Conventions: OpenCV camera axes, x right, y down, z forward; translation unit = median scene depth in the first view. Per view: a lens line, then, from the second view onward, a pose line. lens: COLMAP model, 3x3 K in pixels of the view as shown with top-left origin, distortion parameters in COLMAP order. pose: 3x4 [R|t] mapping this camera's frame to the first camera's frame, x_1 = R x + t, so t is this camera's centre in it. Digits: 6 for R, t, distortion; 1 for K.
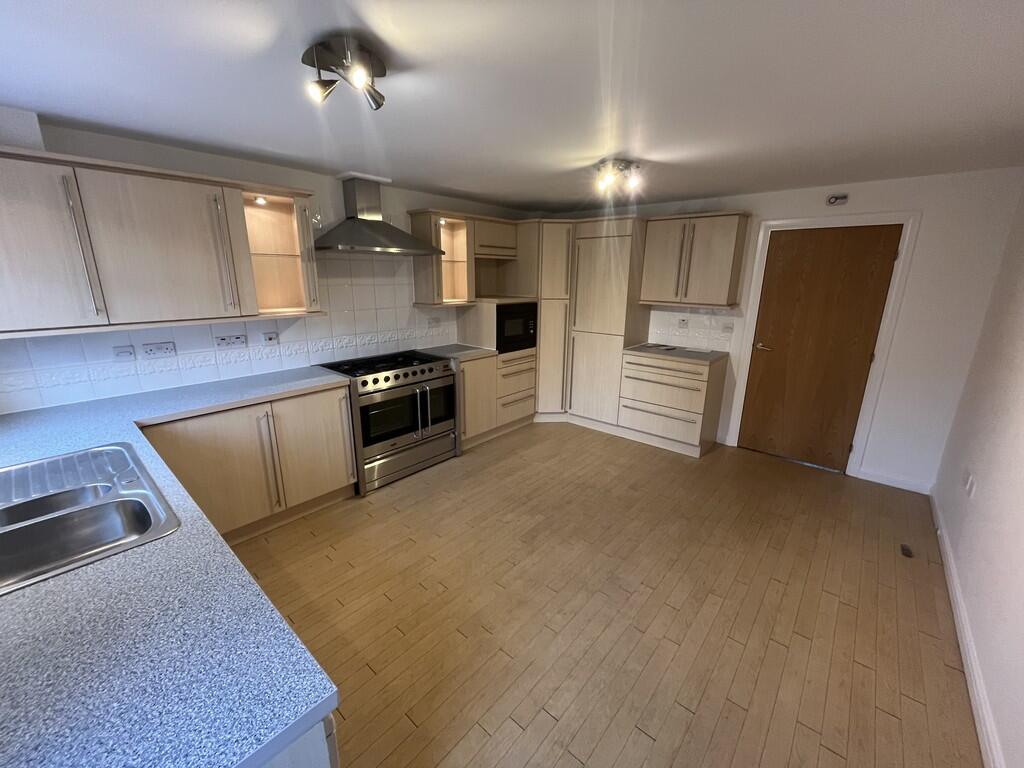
lens RADIAL K [[415.7, 0, 508.7], [0, 415.7, 384.2], [0, 0, 1]] dist [-0.004271, -0.000108]
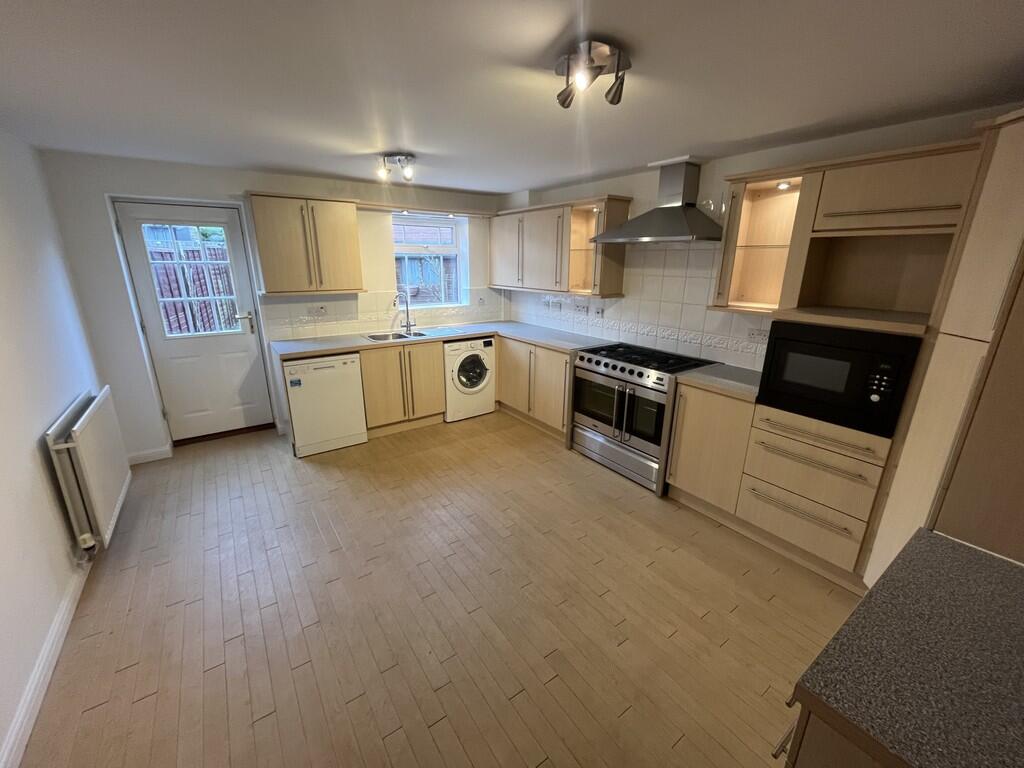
lens RADIAL K [[415.7, 0, 508.9], [0, 415.7, 382.6], [0, 0, 1]] dist [-0.004271, -0.000108]
pose [[-0.236726, 0.270784, -0.933079, 0.703706], [-0.254797, 0.909461, 0.328573, -0.237057], [0.937571, 0.315528, -0.146298, 0.875604]]
